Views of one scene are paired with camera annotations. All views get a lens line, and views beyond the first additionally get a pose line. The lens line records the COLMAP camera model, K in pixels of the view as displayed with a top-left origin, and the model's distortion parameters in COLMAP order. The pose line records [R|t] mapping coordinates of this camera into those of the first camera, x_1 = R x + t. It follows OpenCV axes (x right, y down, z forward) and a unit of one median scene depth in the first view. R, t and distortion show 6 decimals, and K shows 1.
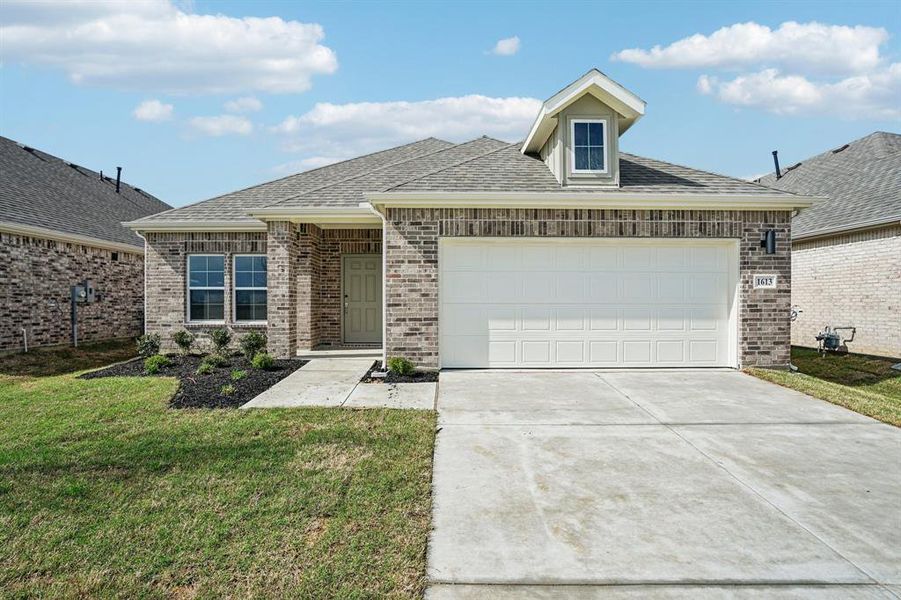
lens RADIAL K [[419.7, 0, 441.4], [0, 419.7, 297.6], [0, 0, 1]] dist [-0.057703, 0.024877]
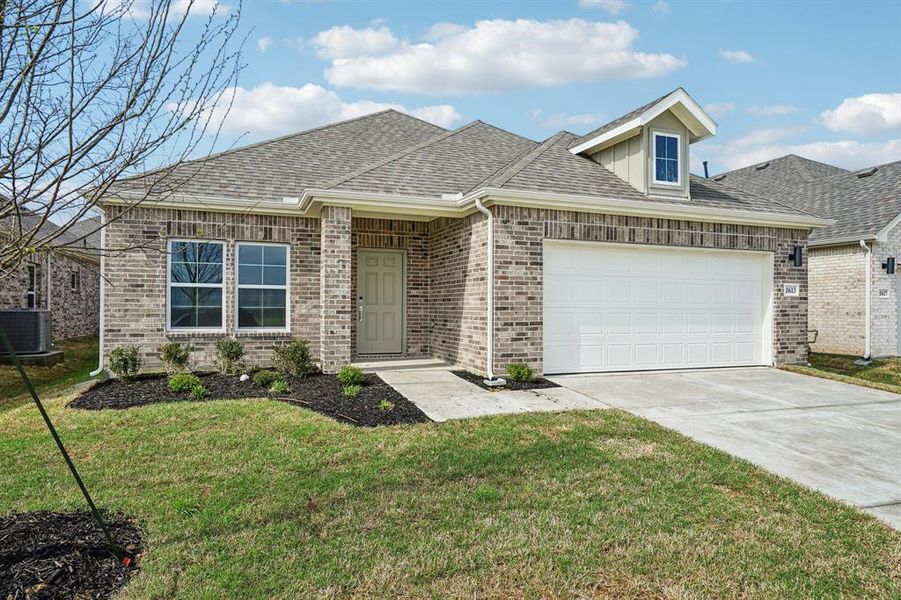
lens RADIAL K [[533.4, 0, 444.9], [0, 533.4, 296.0], [0, 0, 1]] dist [-0.013175, 0.002521]
pose [[0.941042, 0.013372, 0.338025, -0.636096], [-0.010213, 0.999886, -0.011121, 0.004209], [-0.338135, 0.007013, 0.941072, -0.081548]]
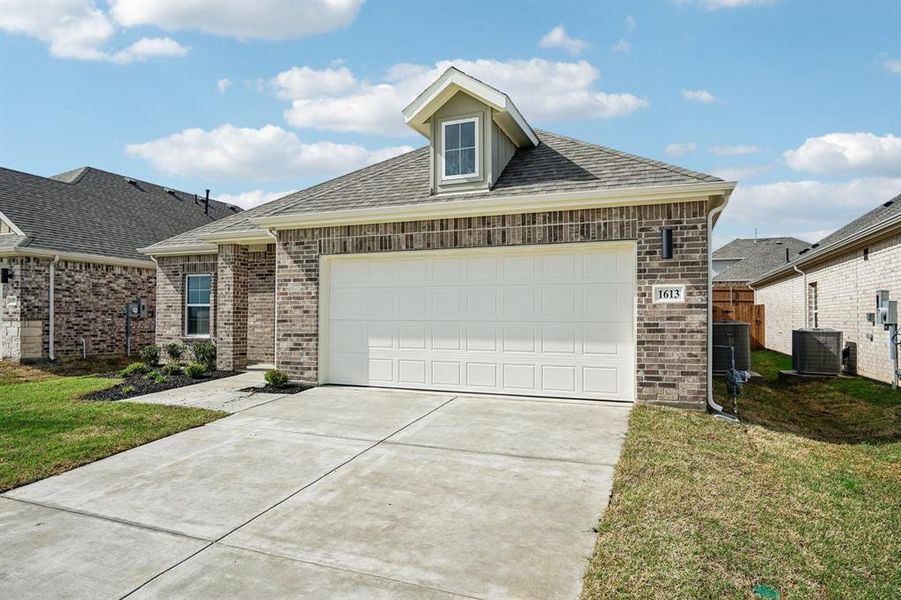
lens RADIAL K [[533.4, 0, 444.9], [0, 533.4, 296.0], [0, 0, 1]] dist [-0.013175, 0.002521]
pose [[0.928279, -0.012031, -0.371691, 0.770760], [0.000768, 0.999536, -0.030435, -0.004465], [0.371885, 0.027967, 0.927858, -0.100007]]
